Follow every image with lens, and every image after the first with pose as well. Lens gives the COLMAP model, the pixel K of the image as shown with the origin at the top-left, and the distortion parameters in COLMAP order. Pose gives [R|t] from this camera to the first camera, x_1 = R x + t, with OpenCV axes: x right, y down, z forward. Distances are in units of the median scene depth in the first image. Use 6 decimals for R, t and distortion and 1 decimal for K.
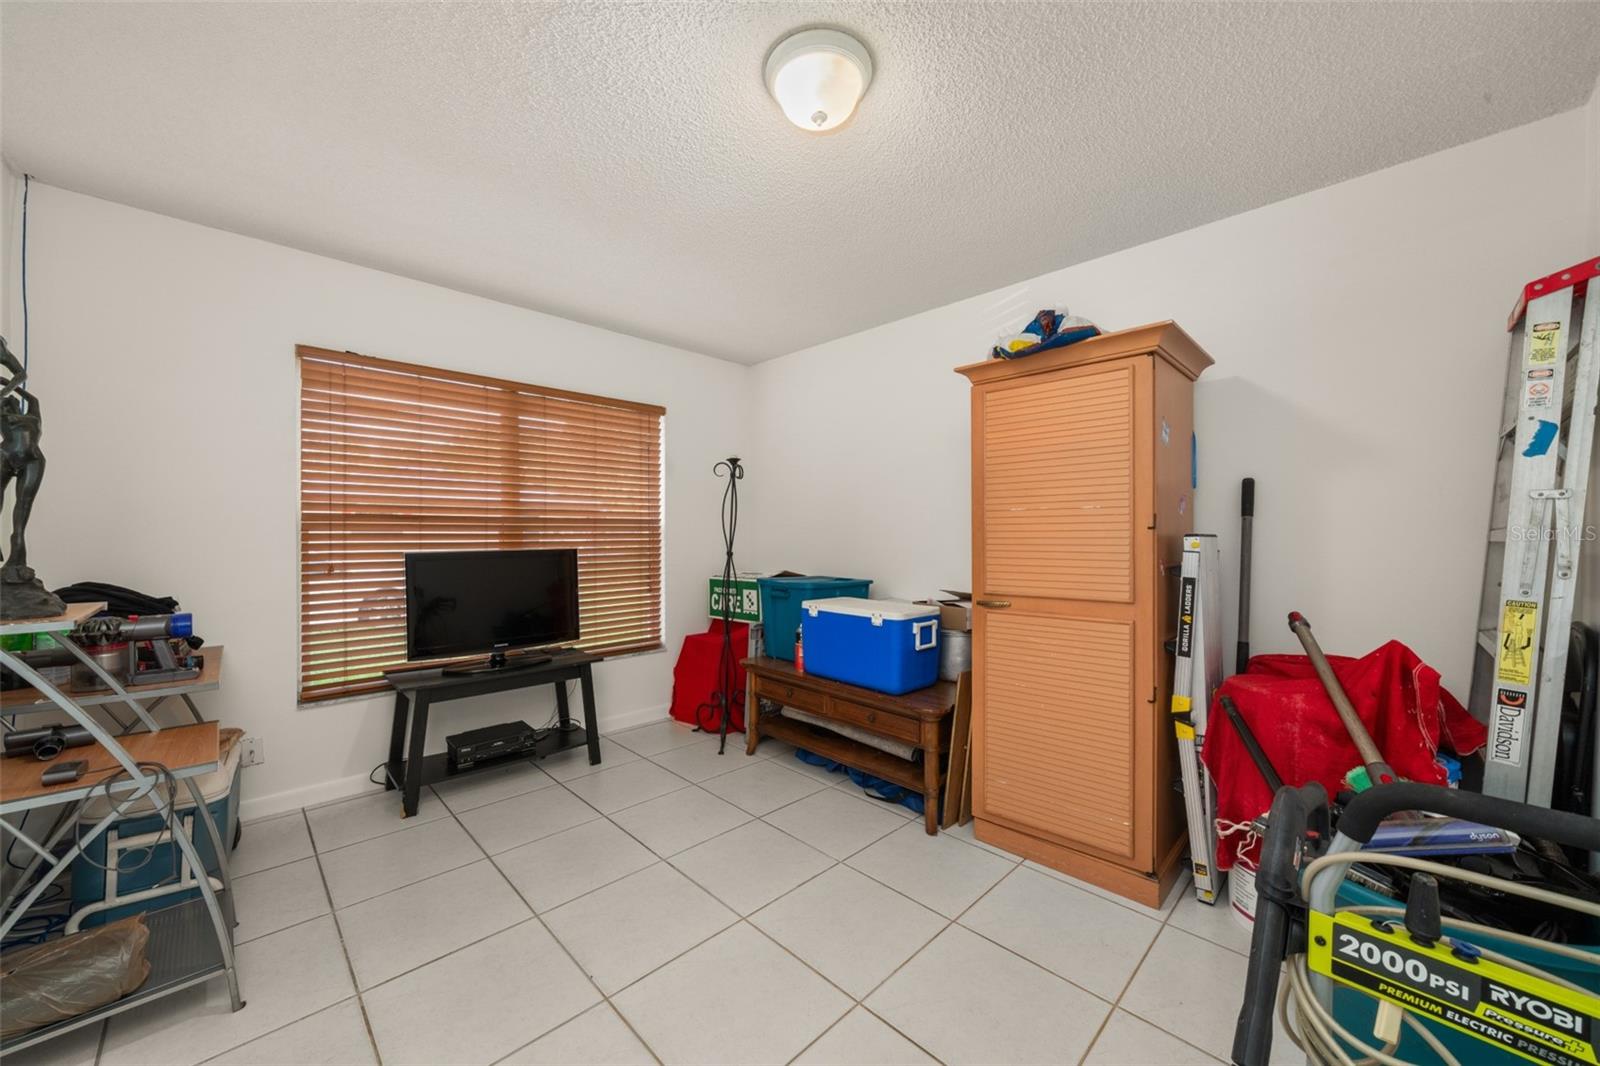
lens RADIAL K [[590.2, 0, 792.5], [0, 590.2, 532.4], [0, 0, 1]] dist [-0.003071, 0.000019]
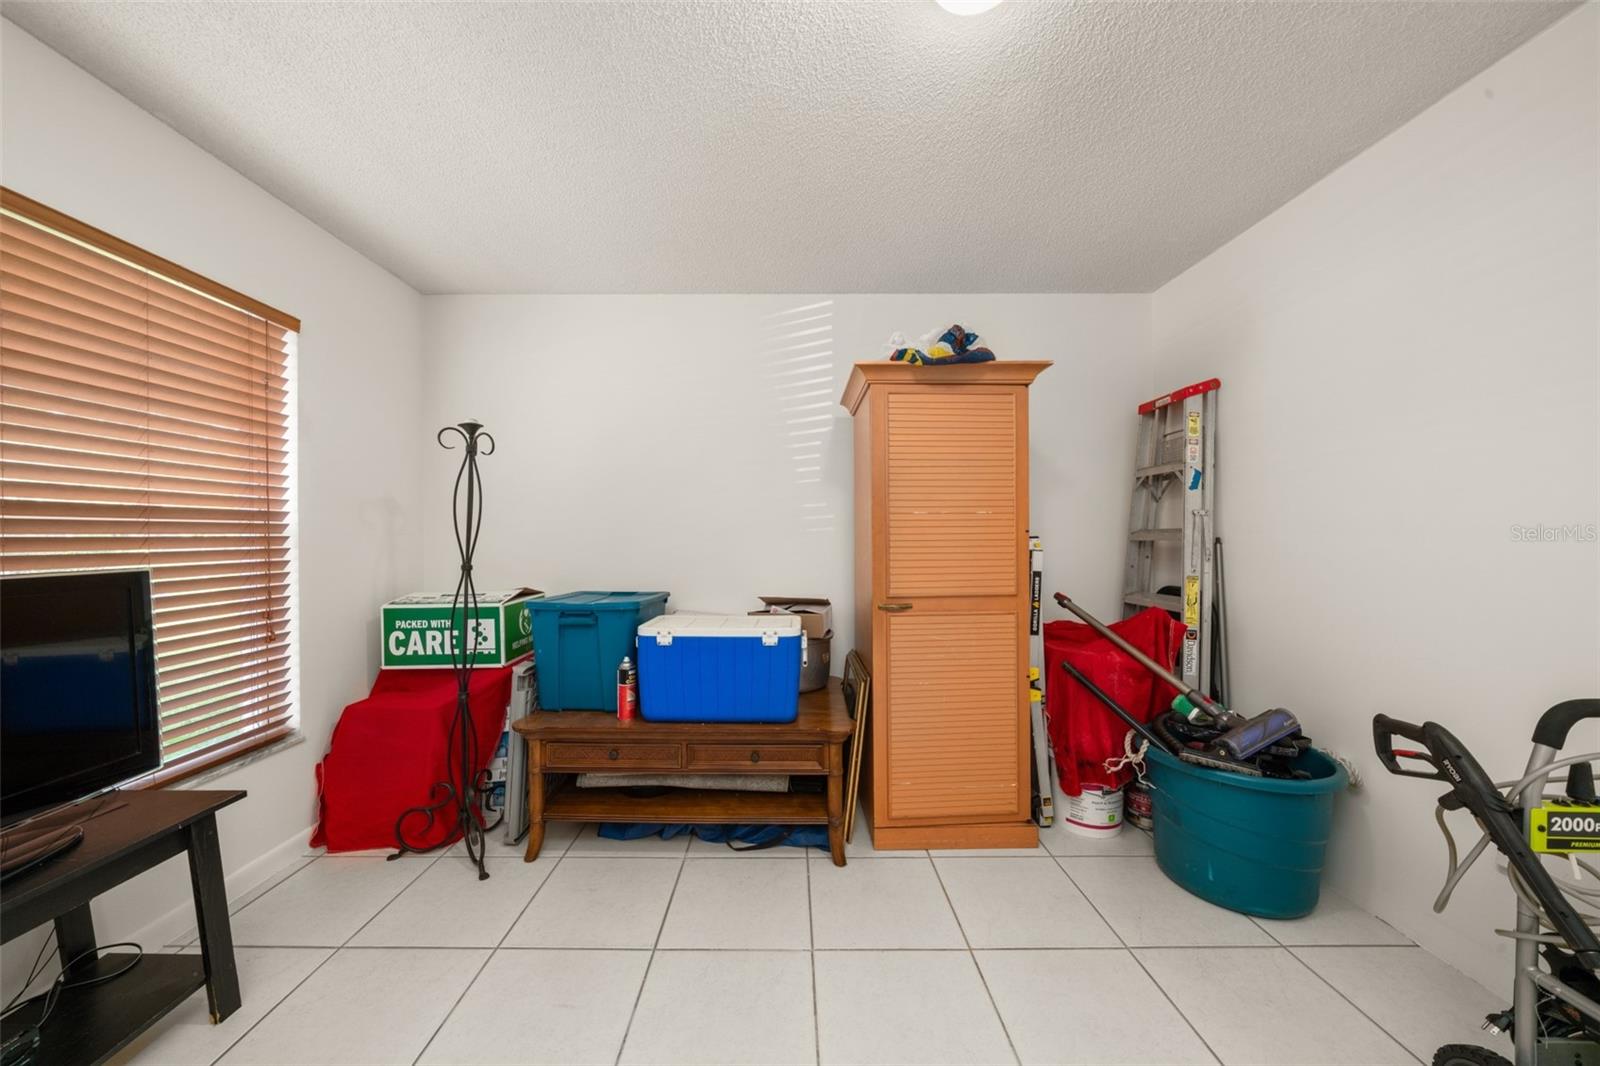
lens RADIAL K [[552.5, 0, 810.3], [0, 552.5, 534.7], [0, 0, 1]] dist [-0.003698, -0.000216]
pose [[0.696953, 0.000605, 0.717116, -0.337276], [0.000450, 0.999999, -0.001282, 0.000453], [-0.717117, 0.001216, 0.696952, 0.357950]]
